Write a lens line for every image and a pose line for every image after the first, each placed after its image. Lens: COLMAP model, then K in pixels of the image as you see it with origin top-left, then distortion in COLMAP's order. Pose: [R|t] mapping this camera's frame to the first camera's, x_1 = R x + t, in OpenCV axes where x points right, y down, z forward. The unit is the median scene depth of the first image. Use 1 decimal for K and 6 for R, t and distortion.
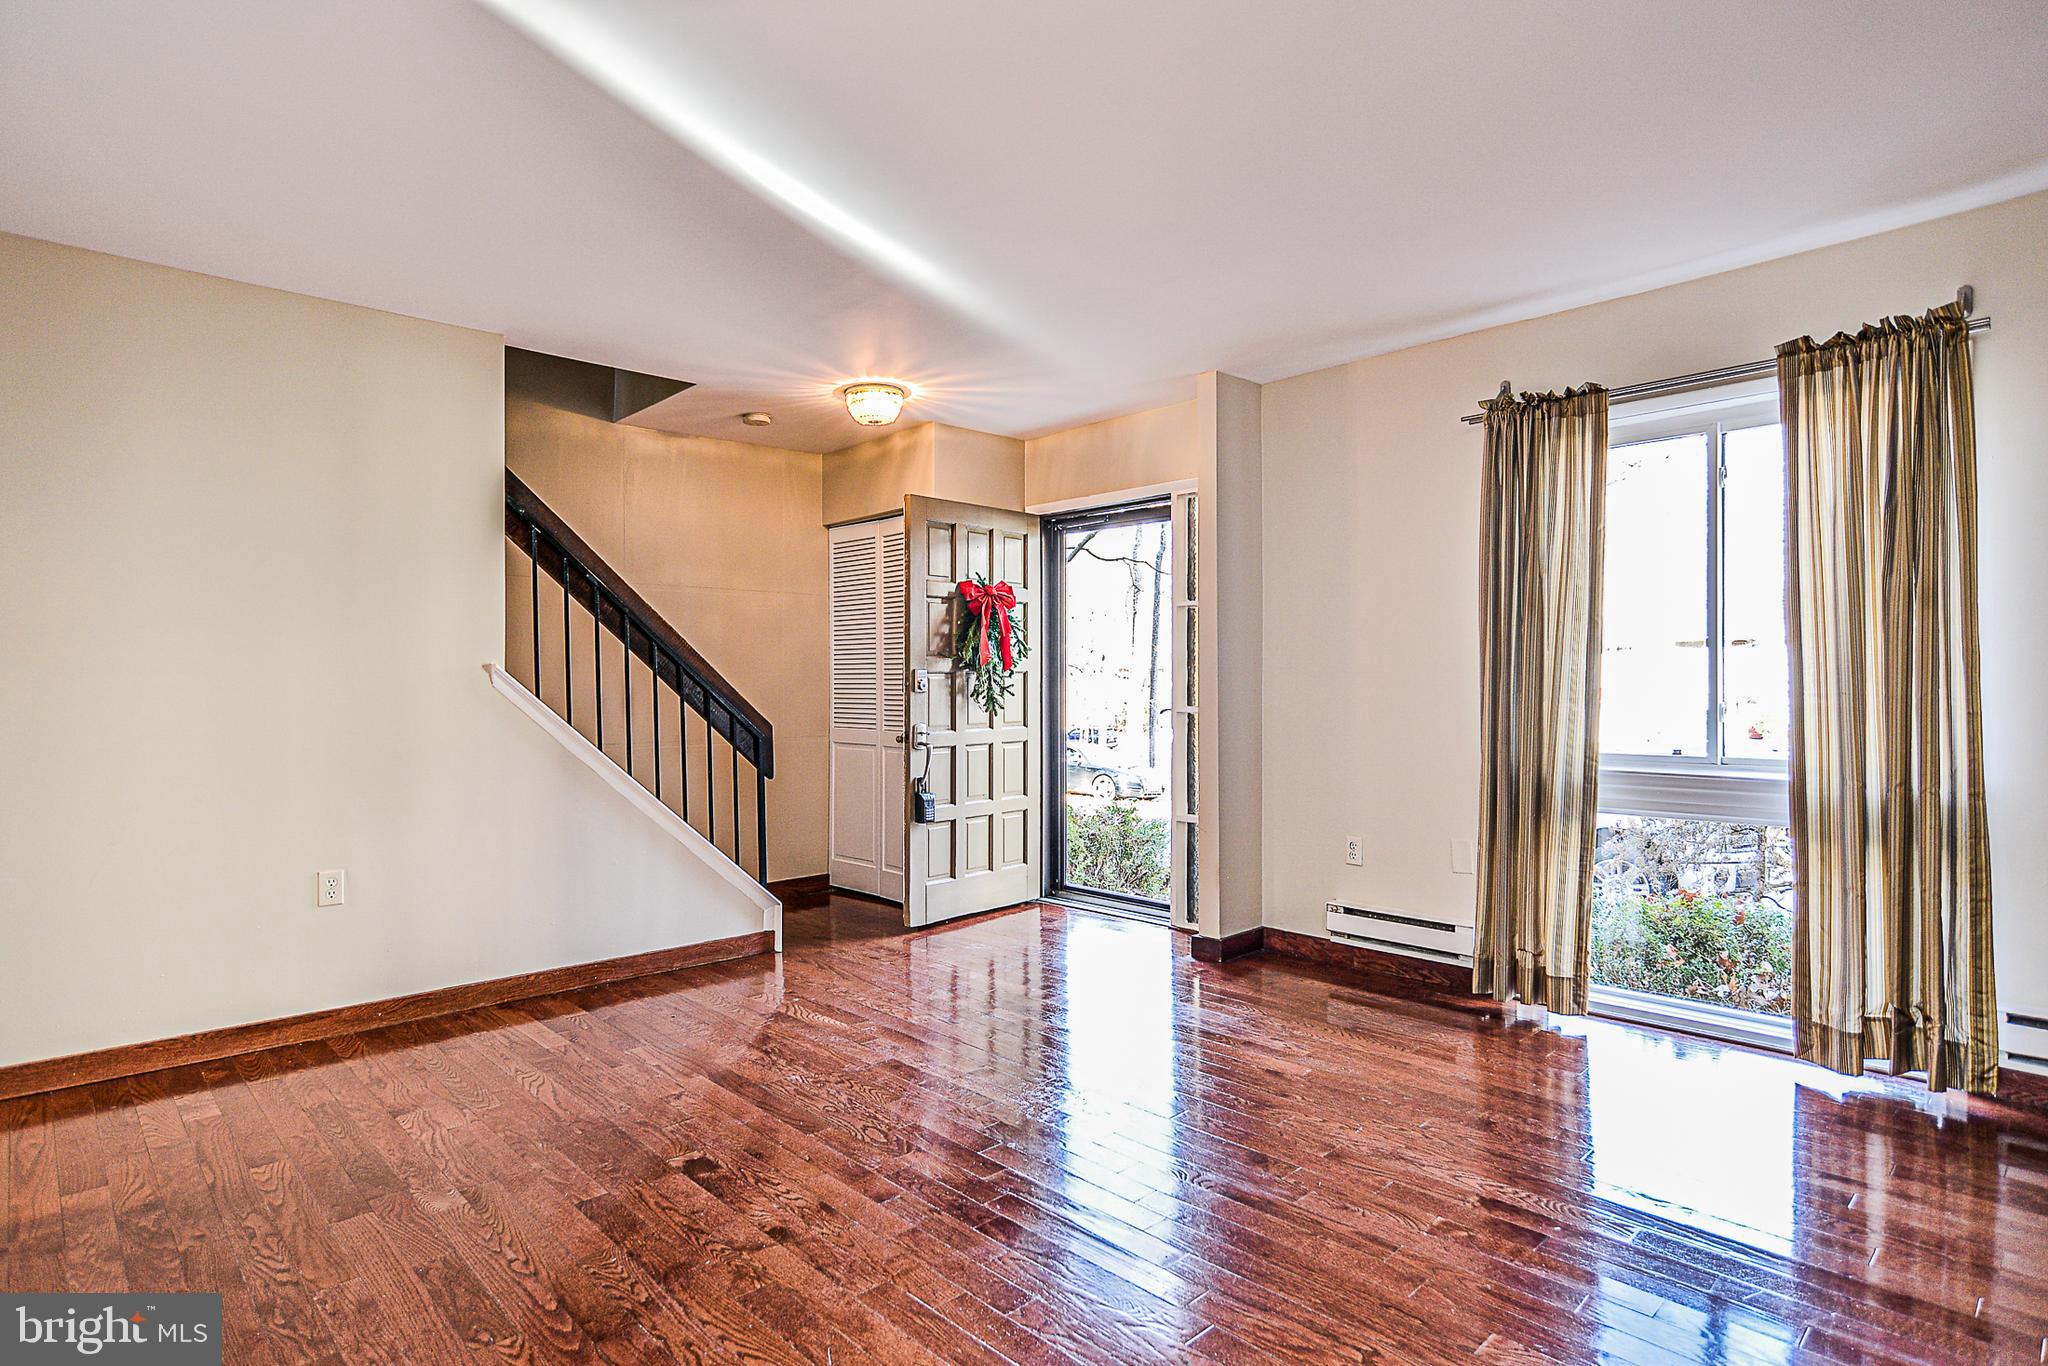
lens RADIAL K [[1060.3, 0, 1010.5], [0, 1060.3, 696.7], [0, 0, 1]] dist [-0.028651, 0.012496]
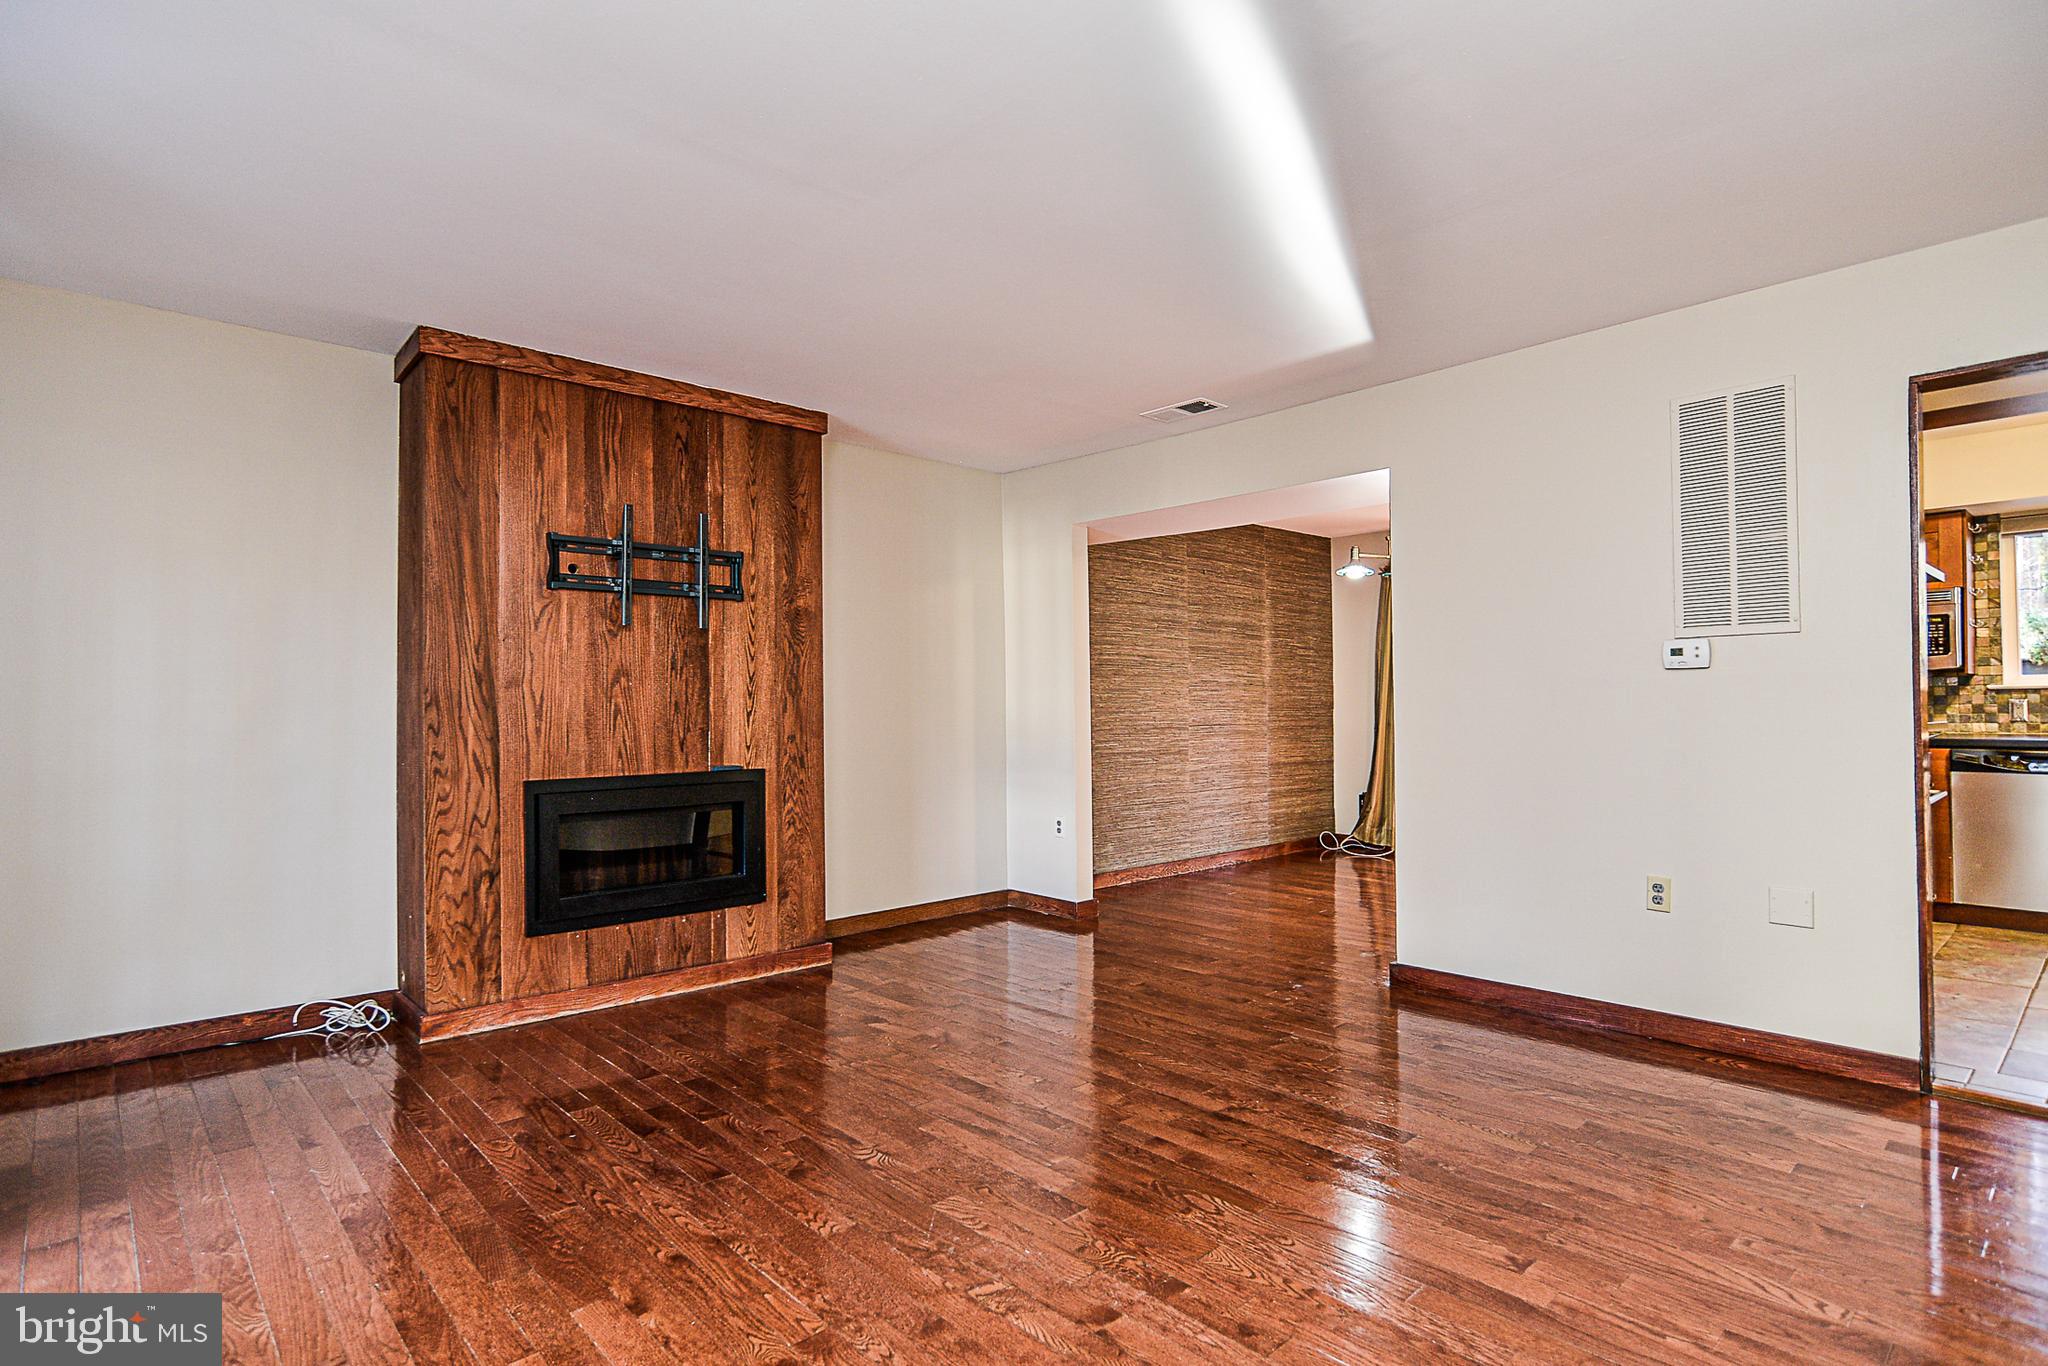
lens RADIAL K [[1039.2, 0, 1033.6], [0, 1039.2, 692.5], [0, 0, 1]] dist [-0.018302, 0.016204]
pose [[-0.999882, 0.014423, -0.005330, 0.007077], [0.014436, 0.999893, -0.002389, -0.007635], [0.005295, -0.002466, -0.999983, 1.462825]]
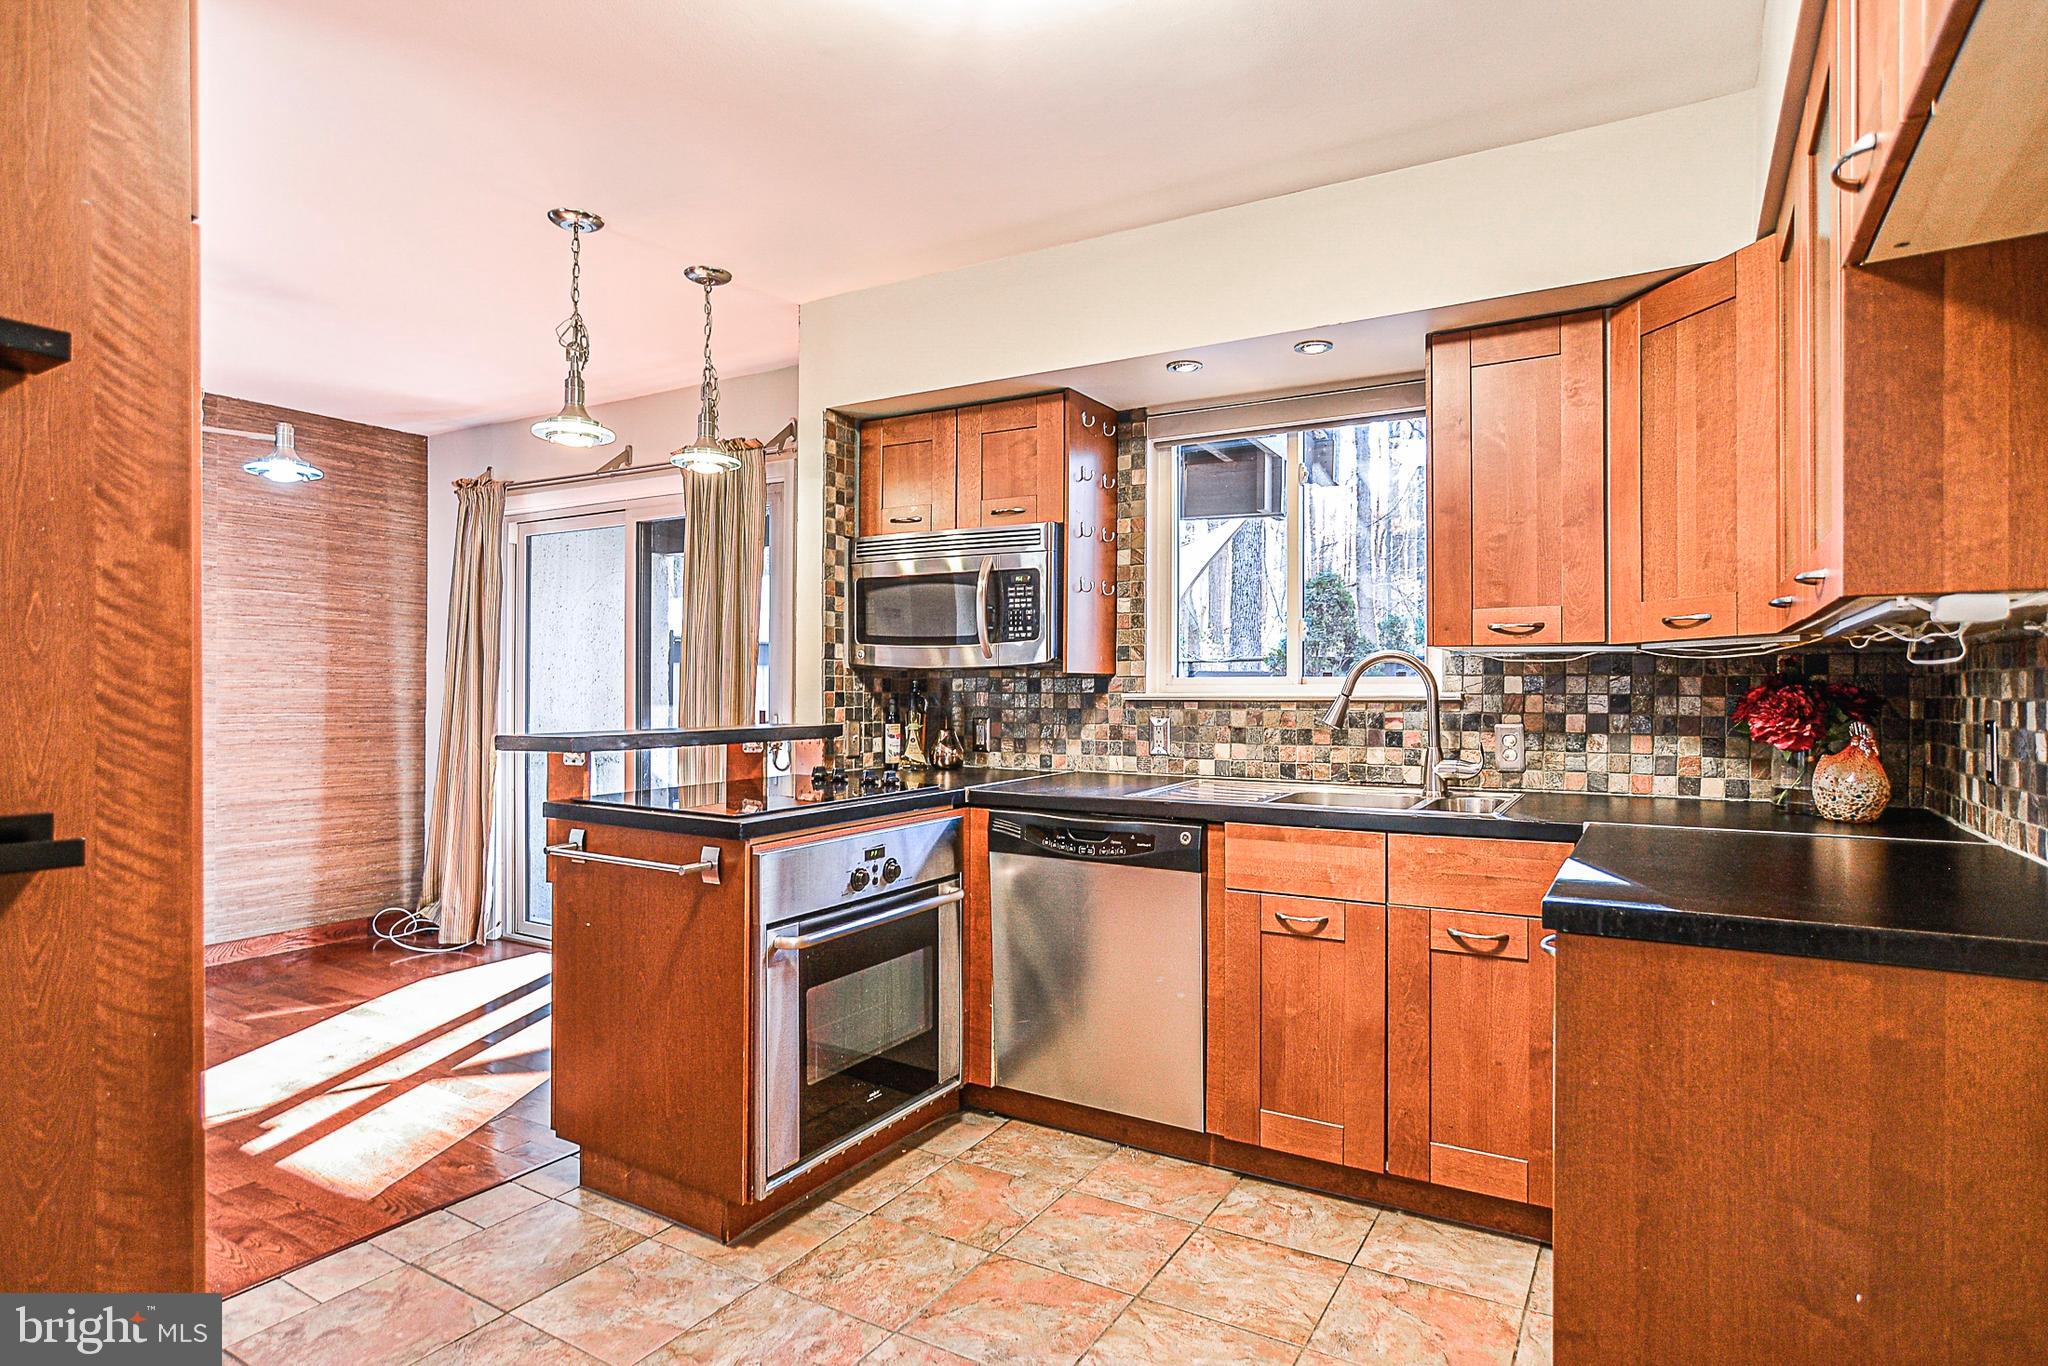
lens RADIAL K [[1090.1, 0, 1027.0], [0, 1090.1, 692.1], [0, 0, 1]] dist [-0.032411, 0.026487]
pose [[-0.957766, 0.000770, -0.287548, -1.070432], [-0.003690, 0.999881, 0.014967, -0.016979], [0.287525, 0.015395, -0.957649, 0.827522]]
